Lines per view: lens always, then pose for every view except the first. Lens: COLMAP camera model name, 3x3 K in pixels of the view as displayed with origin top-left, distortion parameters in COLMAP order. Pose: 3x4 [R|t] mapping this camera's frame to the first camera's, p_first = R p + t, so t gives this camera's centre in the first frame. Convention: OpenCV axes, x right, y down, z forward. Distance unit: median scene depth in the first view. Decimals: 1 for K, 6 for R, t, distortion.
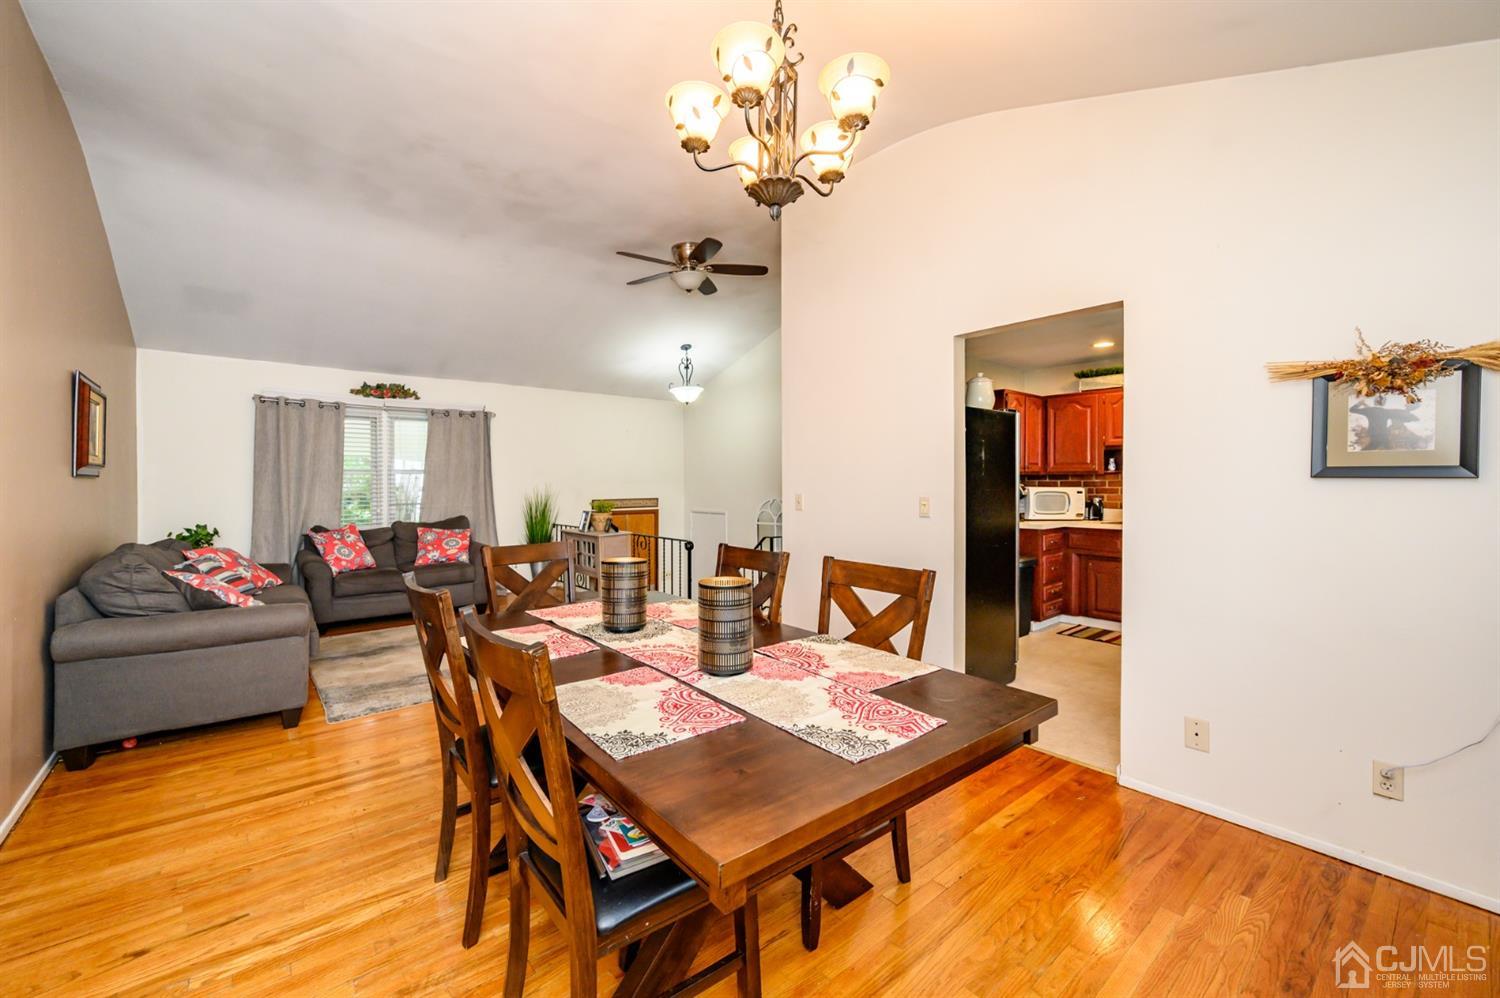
lens RADIAL K [[594.2, 0, 728.3], [0, 594.2, 486.8], [0, 0, 1]] dist [0.001932, -0.000188]
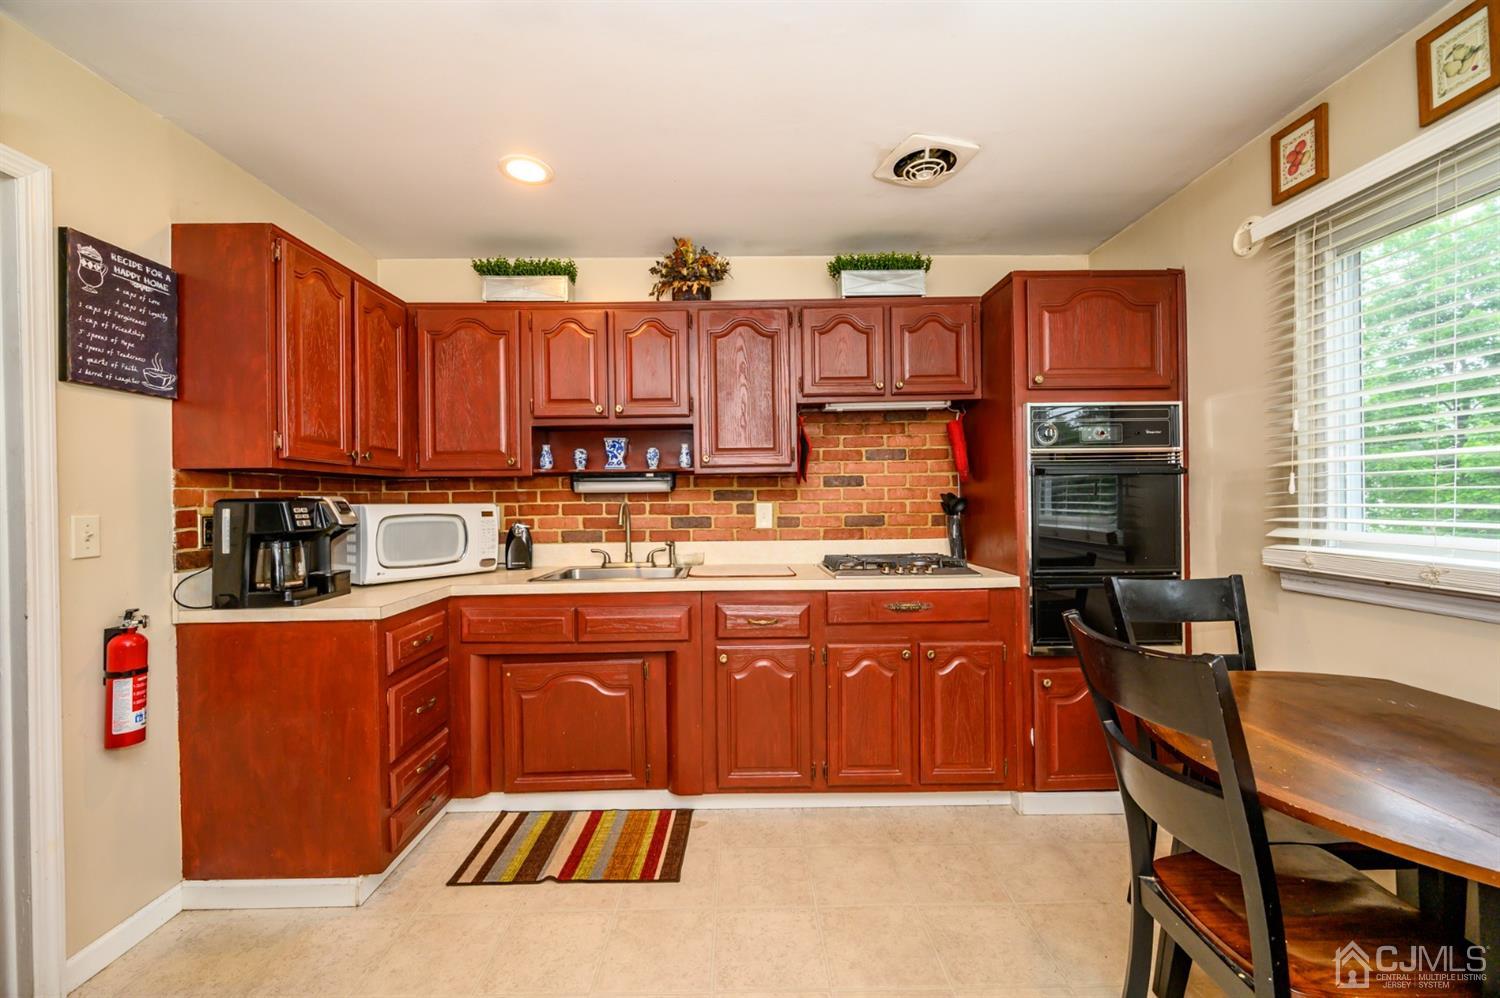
lens RADIAL K [[594.2, 0, 742.0], [0, 594.2, 498.5], [0, 0, 1]] dist [0.001932, -0.000188]
pose [[0.621525, -0.002331, 0.783391, 0.349069], [0.020518, 0.999701, -0.013304, 0.007707], [-0.783126, 0.024343, 0.621387, 0.551351]]
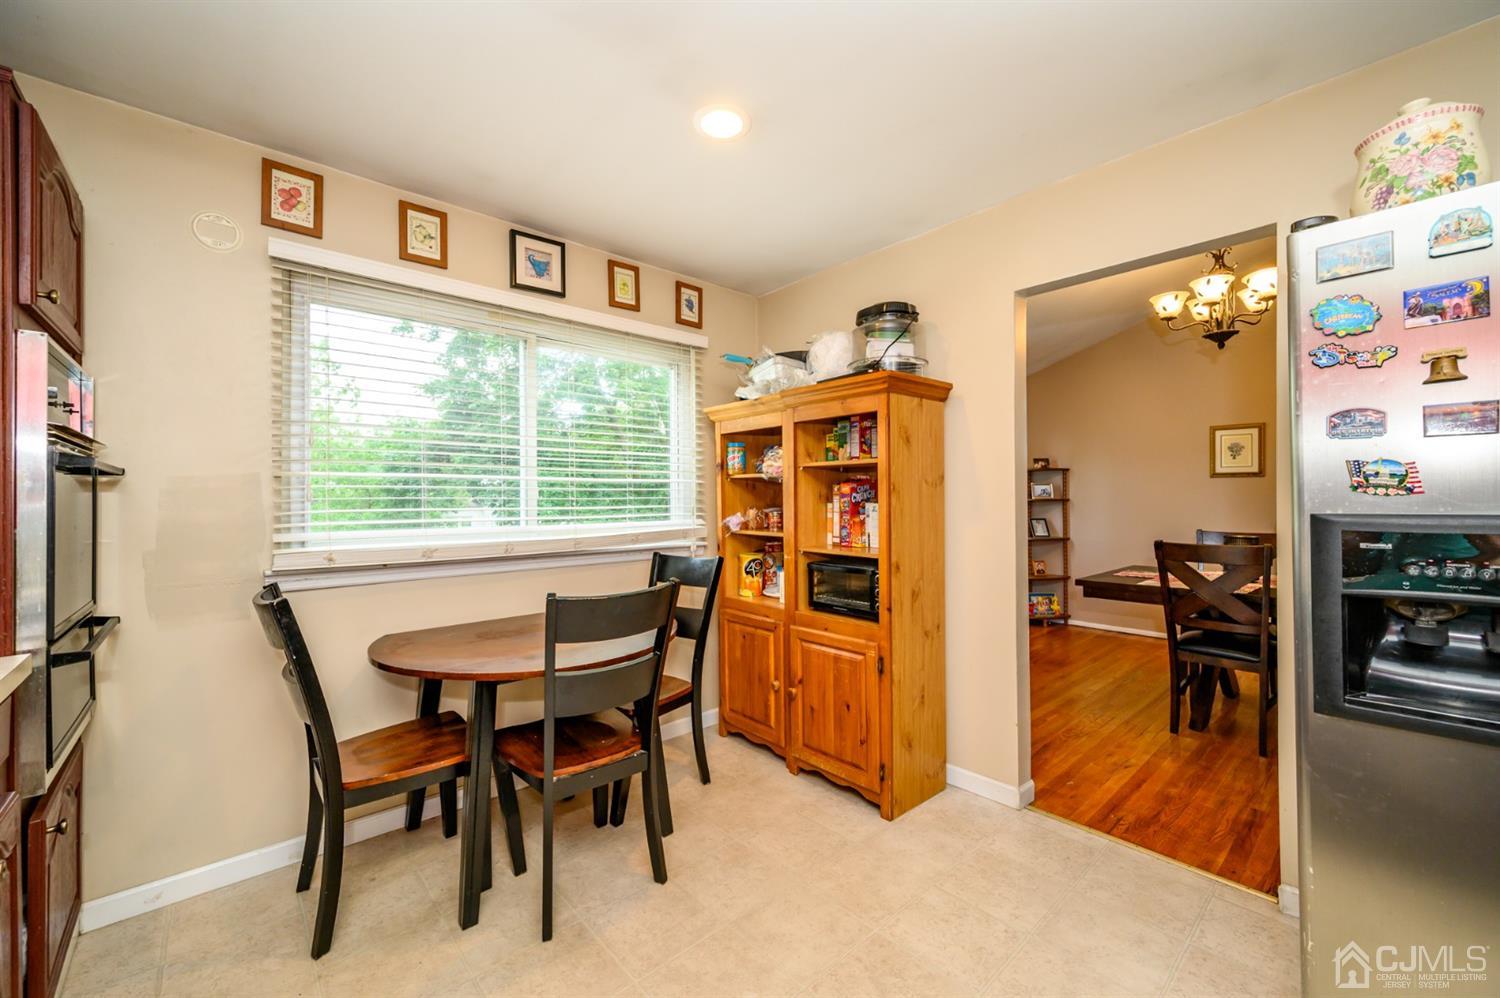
lens RADIAL K [[594.2, 0, 750.8], [0, 594.2, 495.7], [0, 0, 1]] dist [0.001932, -0.000188]
pose [[-0.998527, 0.003492, -0.054148, 0.539869], [0.003090, 0.999967, 0.007503, 0.001127], [0.054172, 0.007325, -0.998505, 0.897688]]
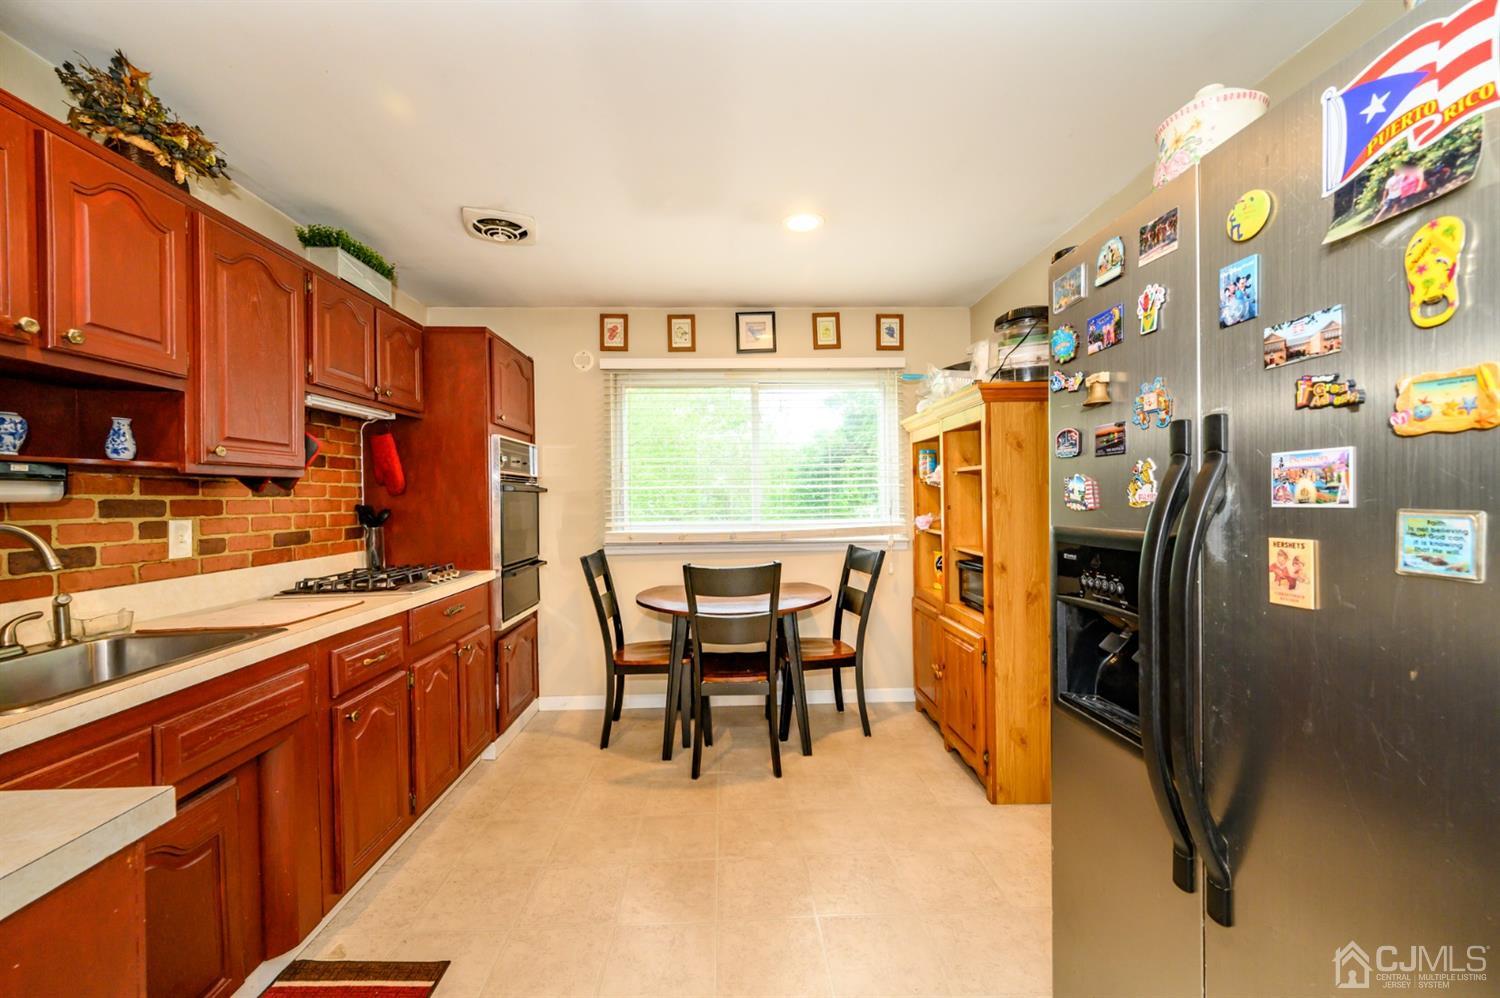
lens RADIAL K [[594.2, 0, 743.7], [0, 594.2, 500.6], [0, 0, 1]] dist [0.001932, -0.000188]
pose [[-0.801356, 0.005745, 0.598160, 0.302448], [0.019630, 0.999668, 0.016696, -0.005782], [-0.597866, 0.025121, -0.801203, 0.951337]]
